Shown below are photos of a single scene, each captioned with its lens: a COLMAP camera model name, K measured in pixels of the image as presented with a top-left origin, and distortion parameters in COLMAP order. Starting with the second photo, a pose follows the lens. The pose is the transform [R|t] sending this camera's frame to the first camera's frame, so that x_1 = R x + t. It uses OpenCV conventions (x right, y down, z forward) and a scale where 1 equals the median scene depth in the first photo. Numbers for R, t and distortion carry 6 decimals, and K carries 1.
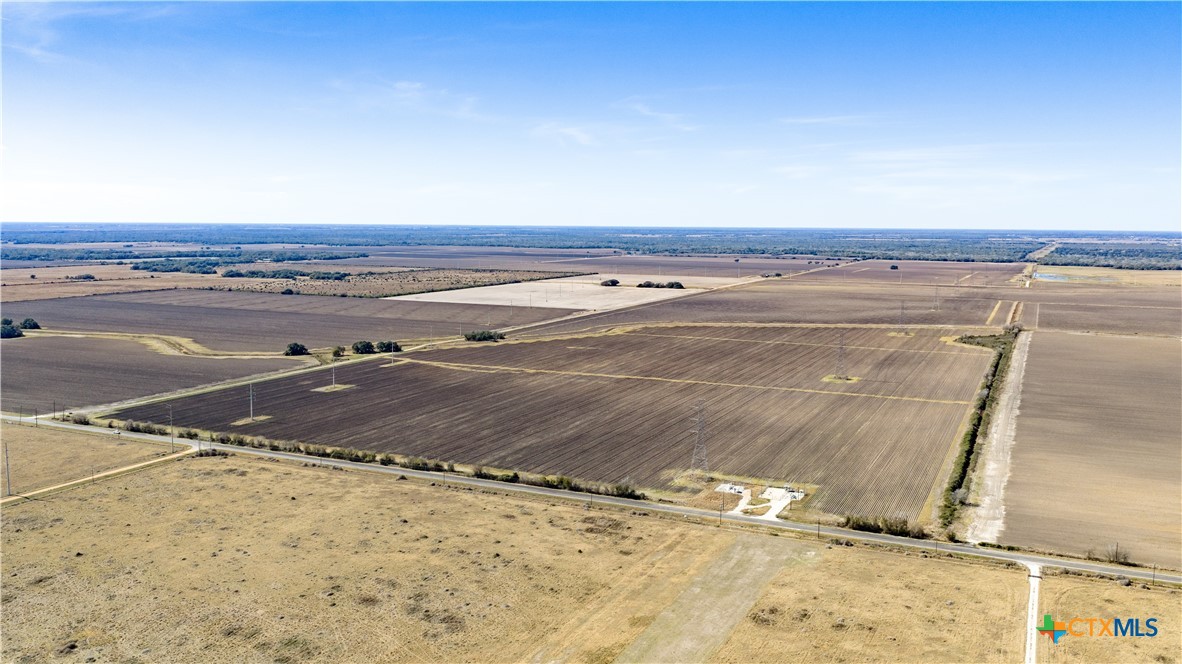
lens RADIAL K [[963.0, 0, 591.0], [0, 963.0, 332.0], [0, 0, 1]] dist [0.033922, -0.059979]
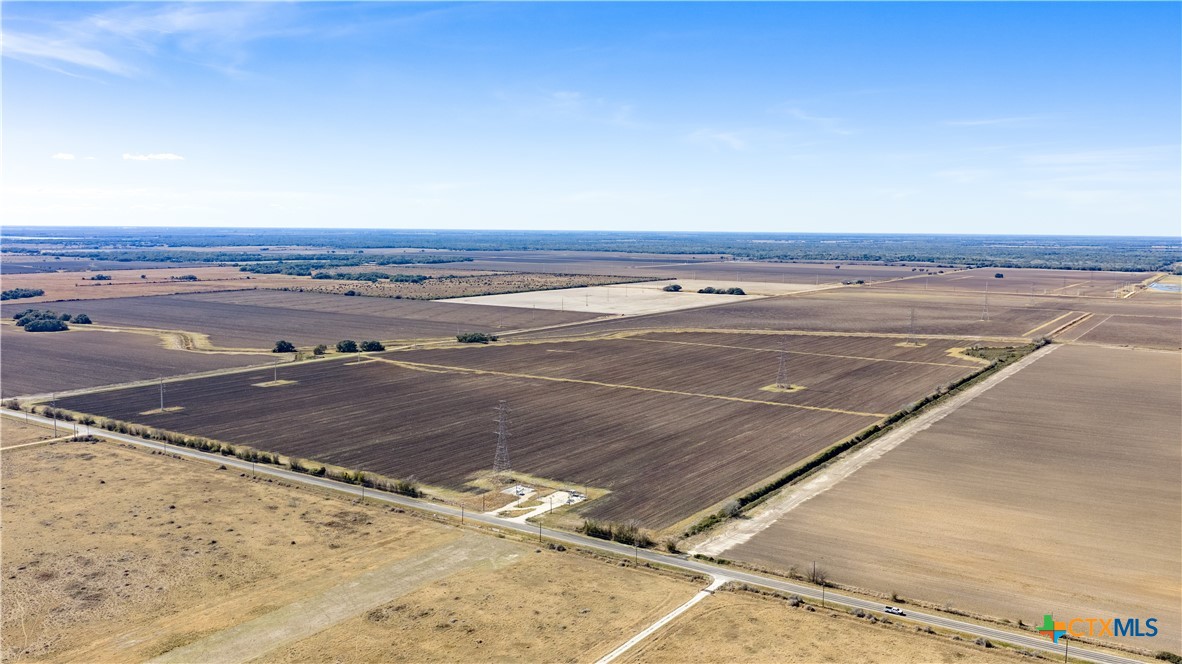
lens RADIAL K [[963.0, 0, 591.0], [0, 963.0, 332.0], [0, 0, 1]] dist [0.033922, -0.059979]
pose [[0.988211, 0.017944, -0.152043, 0.192680], [-0.018842, 0.999813, -0.004463, 0.000408], [0.151935, 0.007276, 0.988364, 0.011194]]
